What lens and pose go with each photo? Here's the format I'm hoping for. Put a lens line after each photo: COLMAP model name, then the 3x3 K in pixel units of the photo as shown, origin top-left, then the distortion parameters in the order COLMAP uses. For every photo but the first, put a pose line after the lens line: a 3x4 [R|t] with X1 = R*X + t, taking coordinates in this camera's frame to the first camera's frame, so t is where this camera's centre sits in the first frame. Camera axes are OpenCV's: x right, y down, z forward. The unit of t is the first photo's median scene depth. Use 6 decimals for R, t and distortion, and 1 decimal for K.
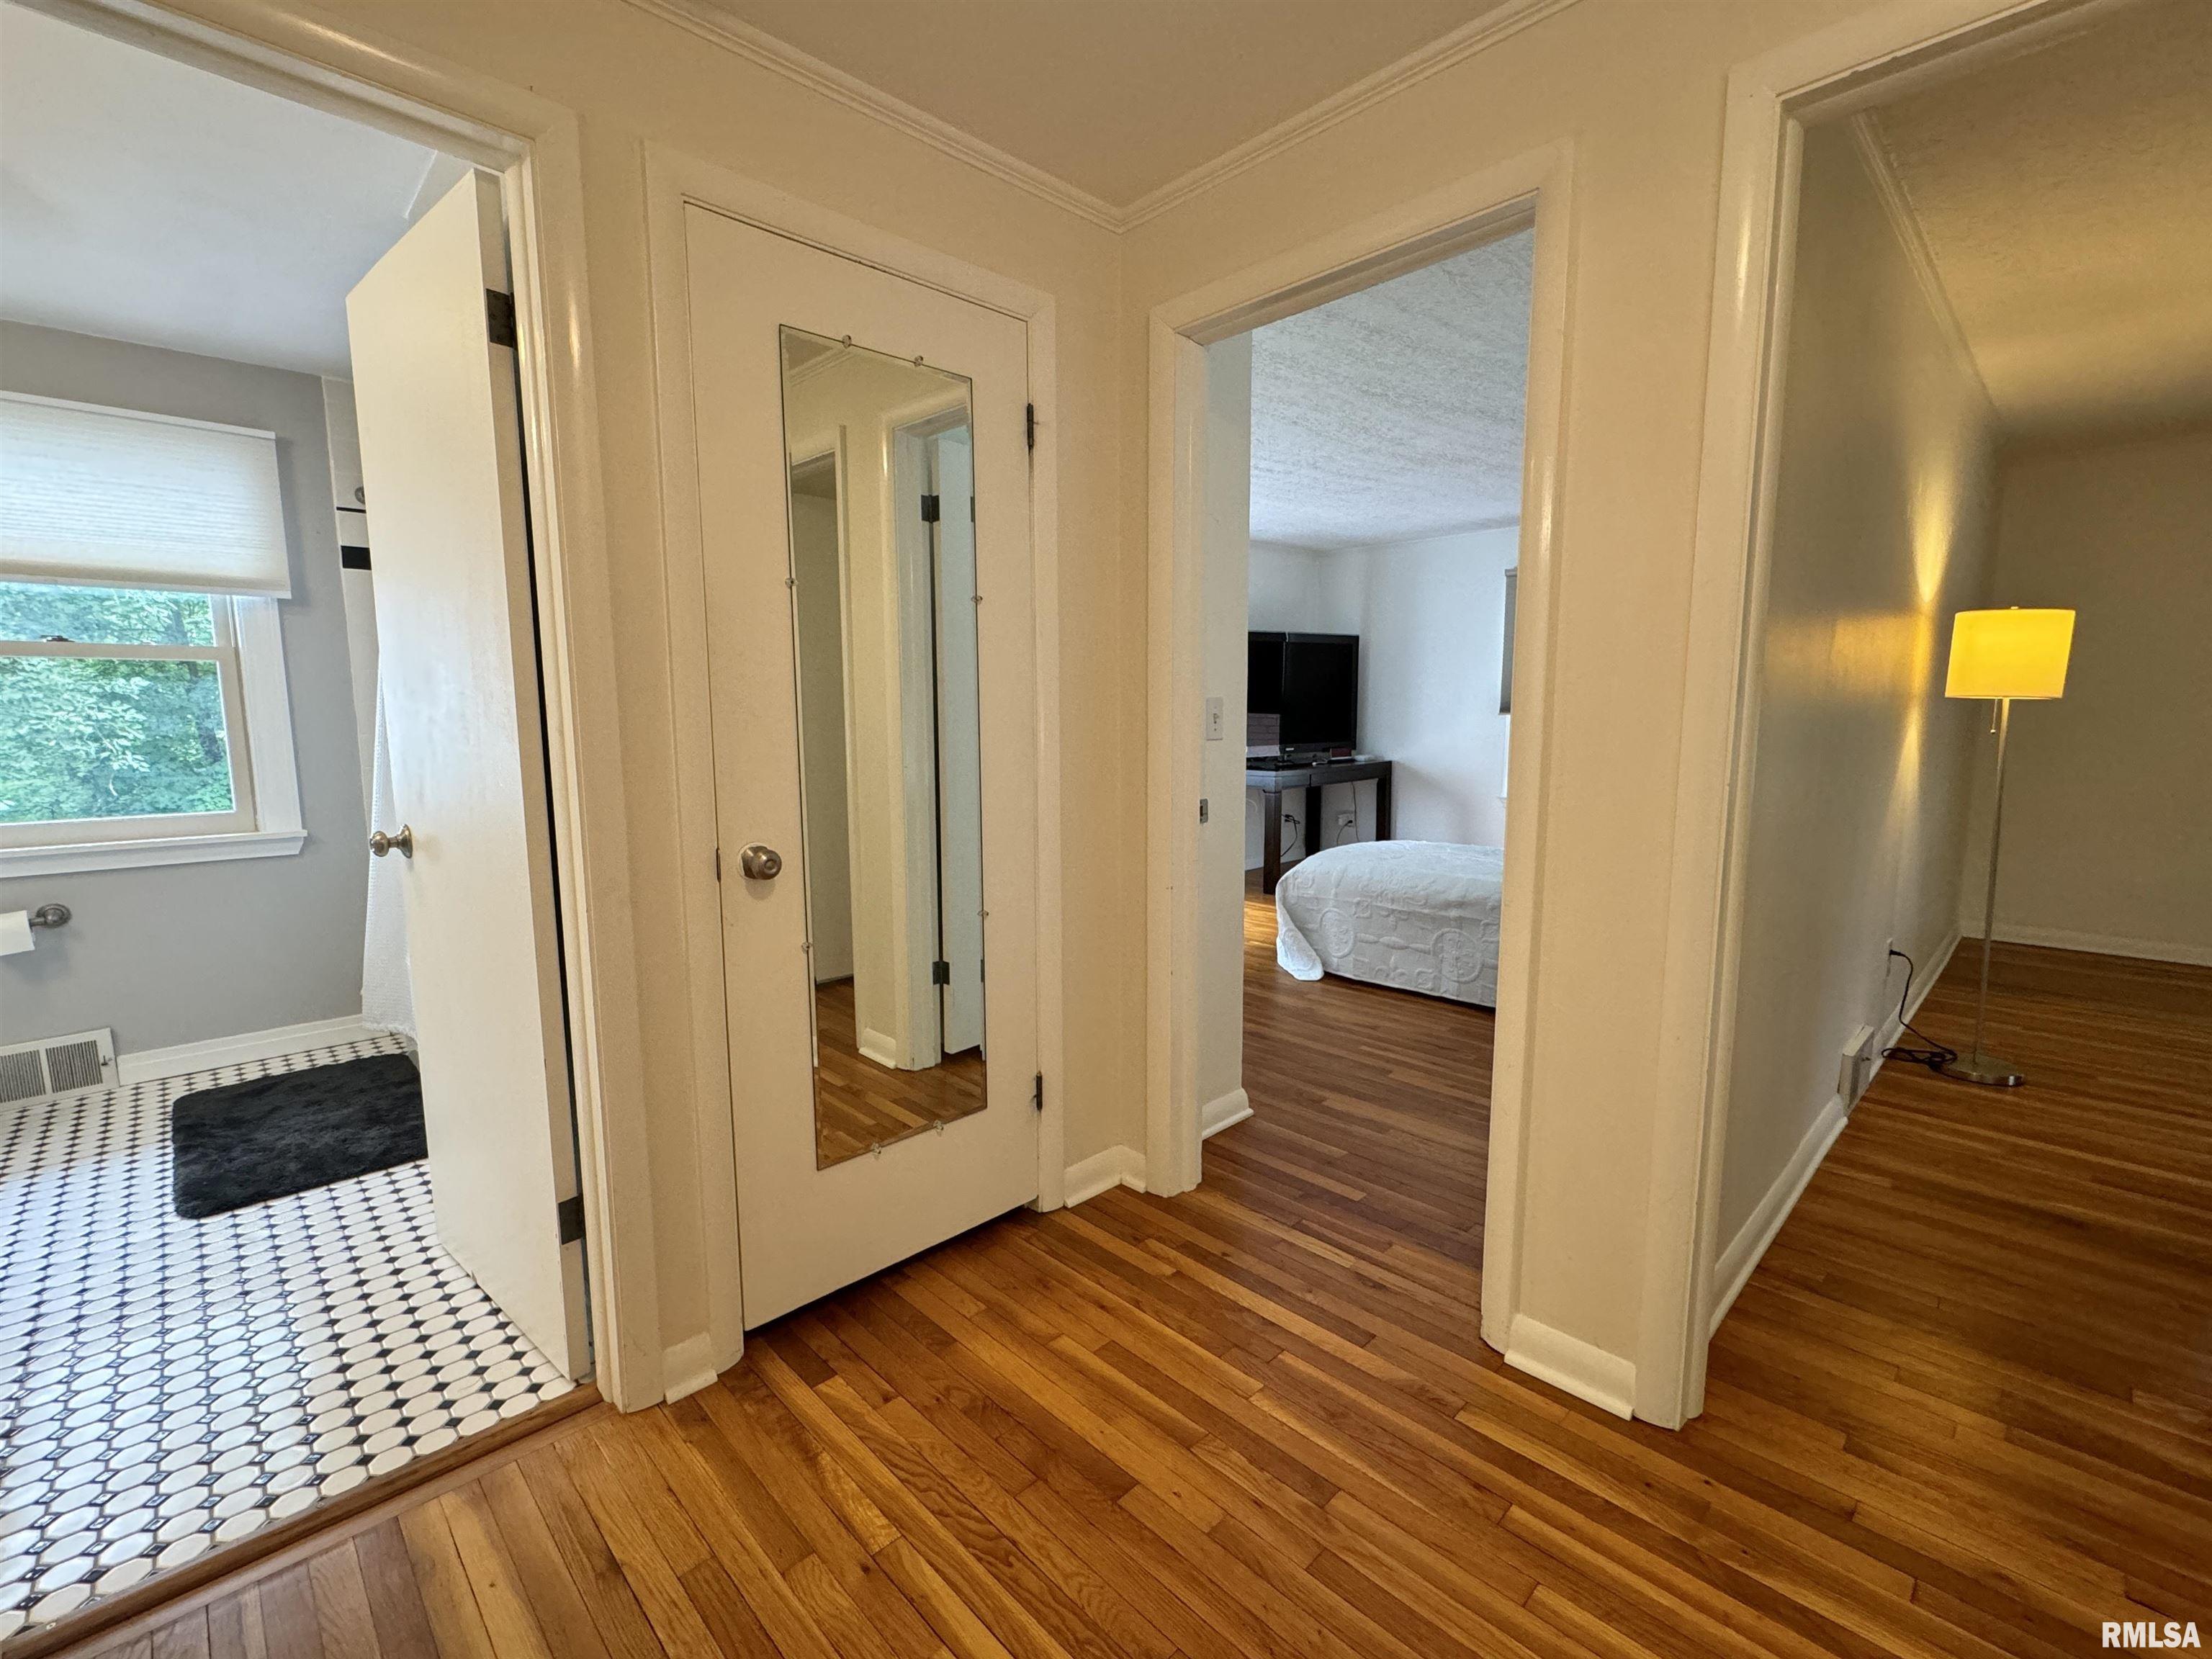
lens RADIAL K [[967.1, 0, 1107.4], [0, 967.1, 832.8], [0, 0, 1]] dist [0.000024, 0.000143]
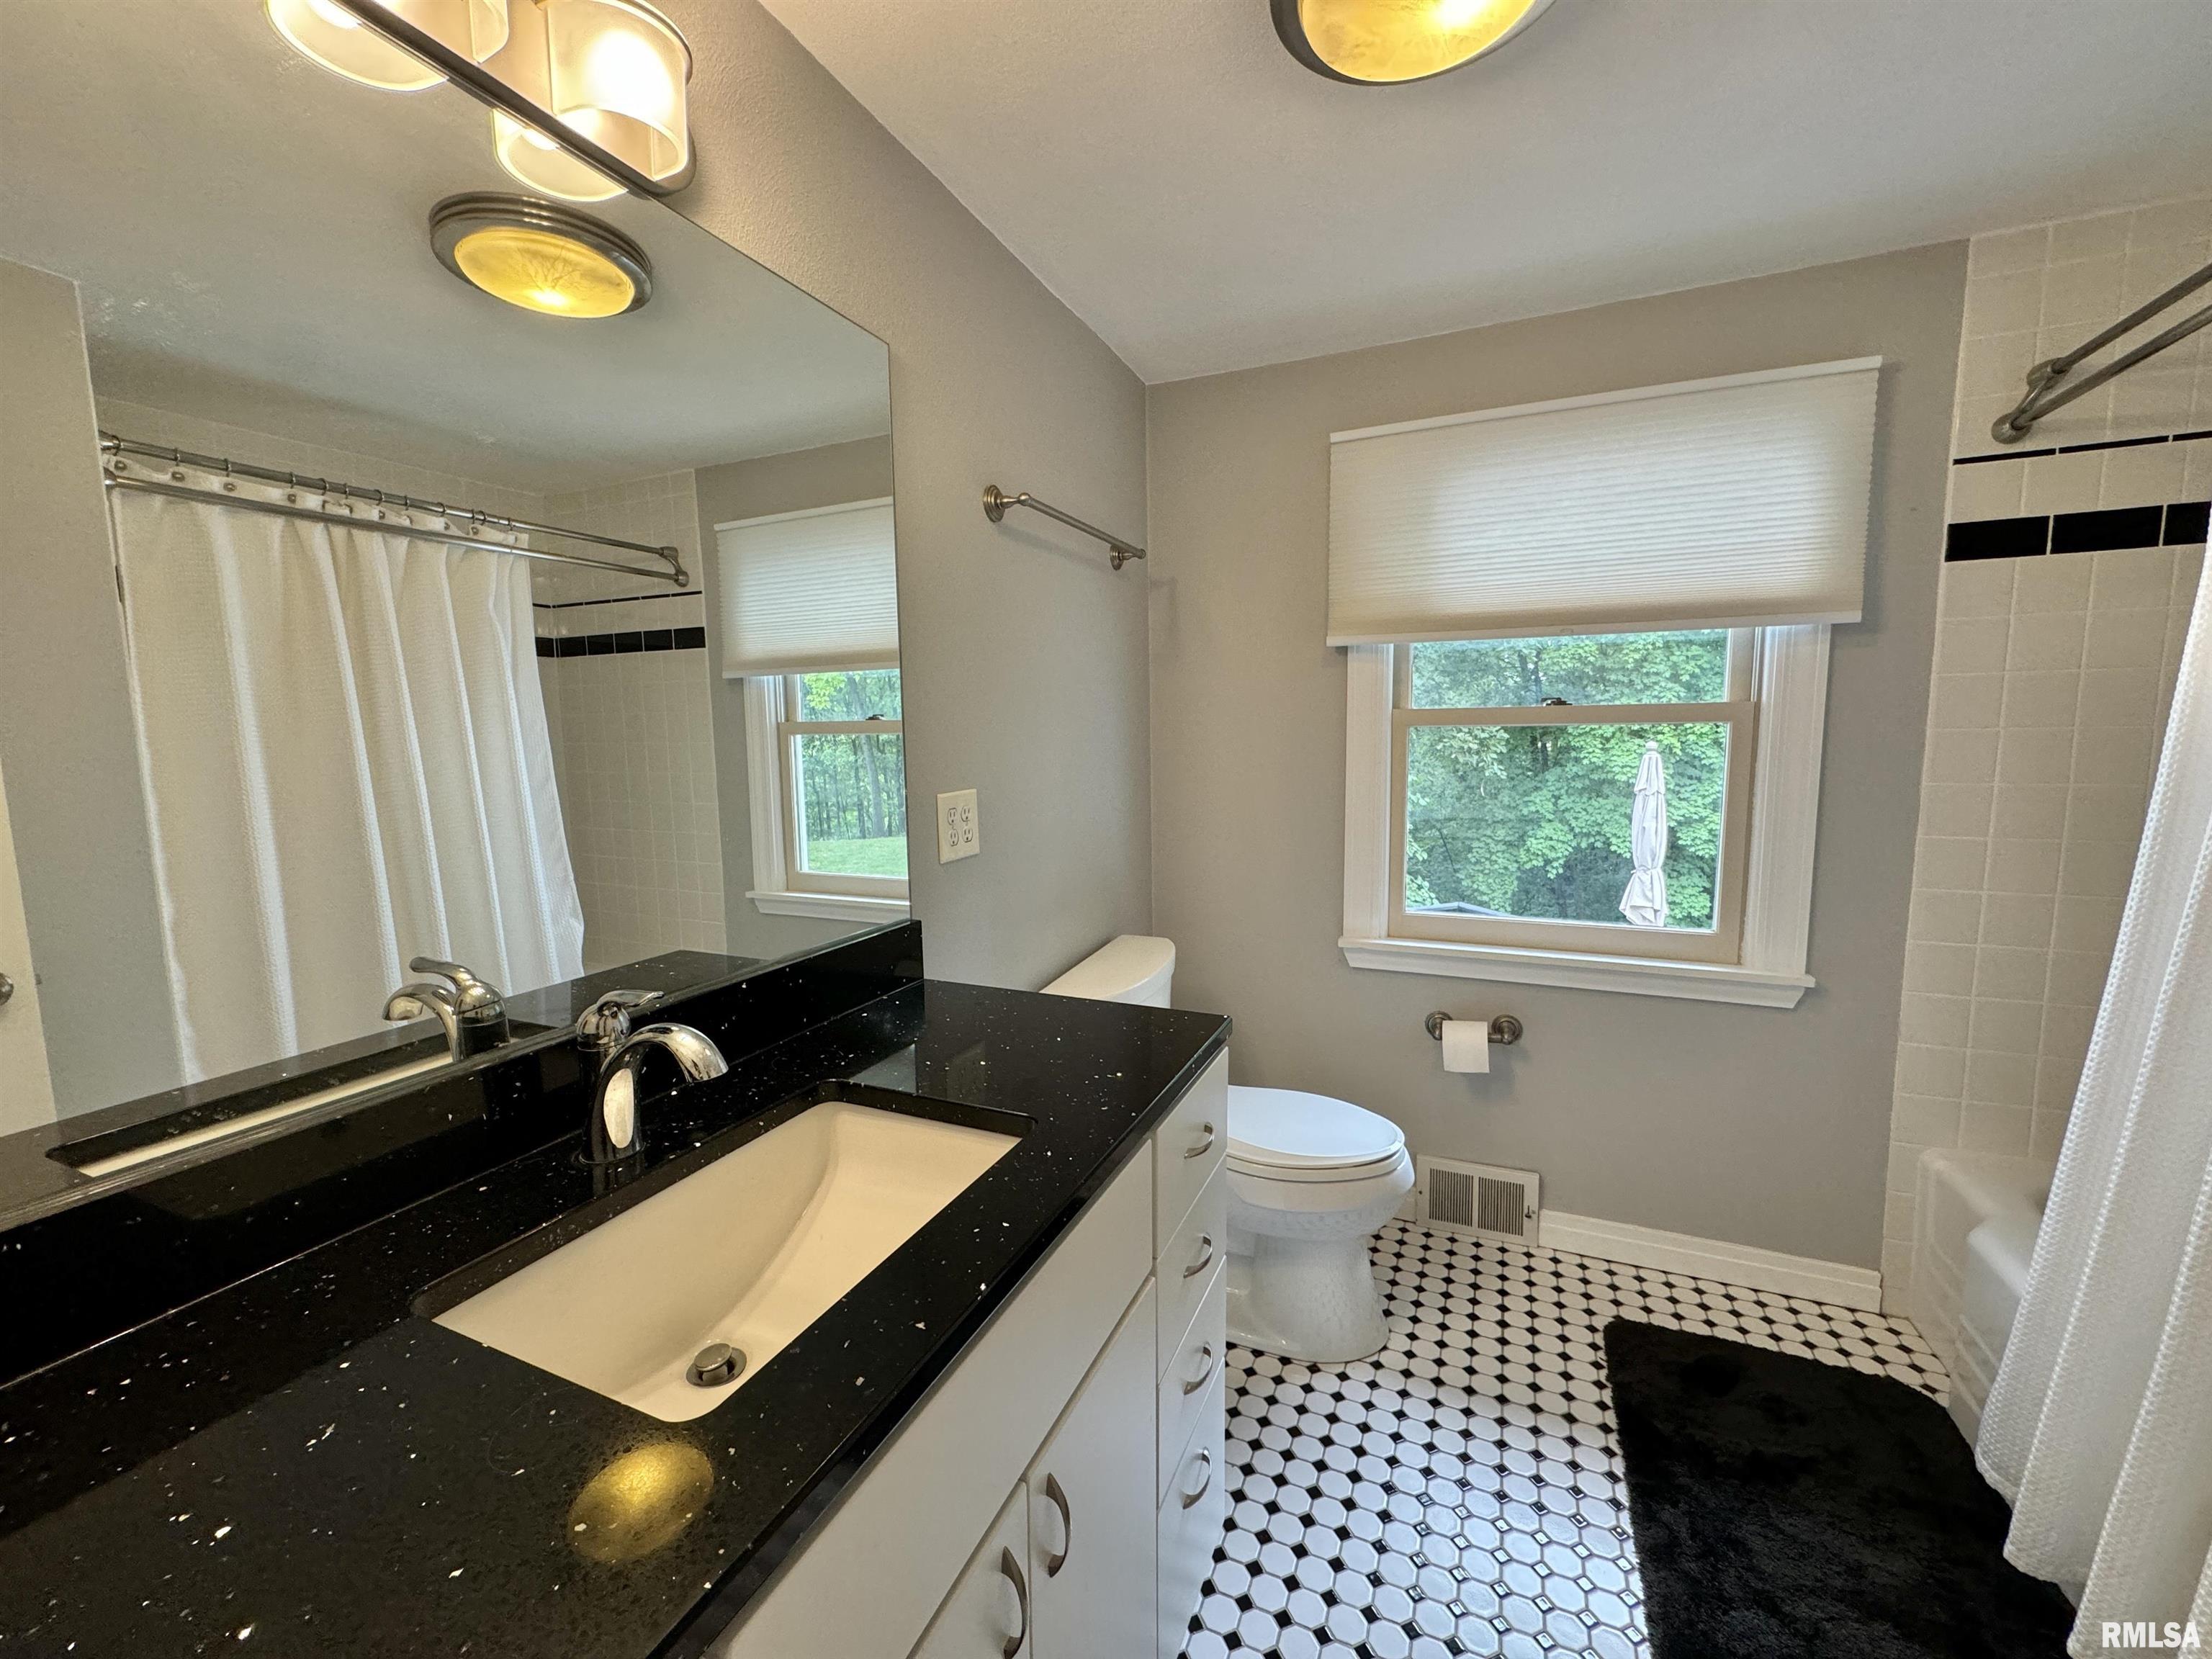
lens RADIAL K [[889.7, 0, 1104.8], [0, 889.7, 834.7], [0, 0, 1]] dist [-0.001781, -0.000079]
pose [[0.372834, 0.106851, -0.921725, -0.507979], [-0.106103, 0.991741, 0.072049, -0.099487], [0.921812, 0.070935, 0.381092, 0.355941]]
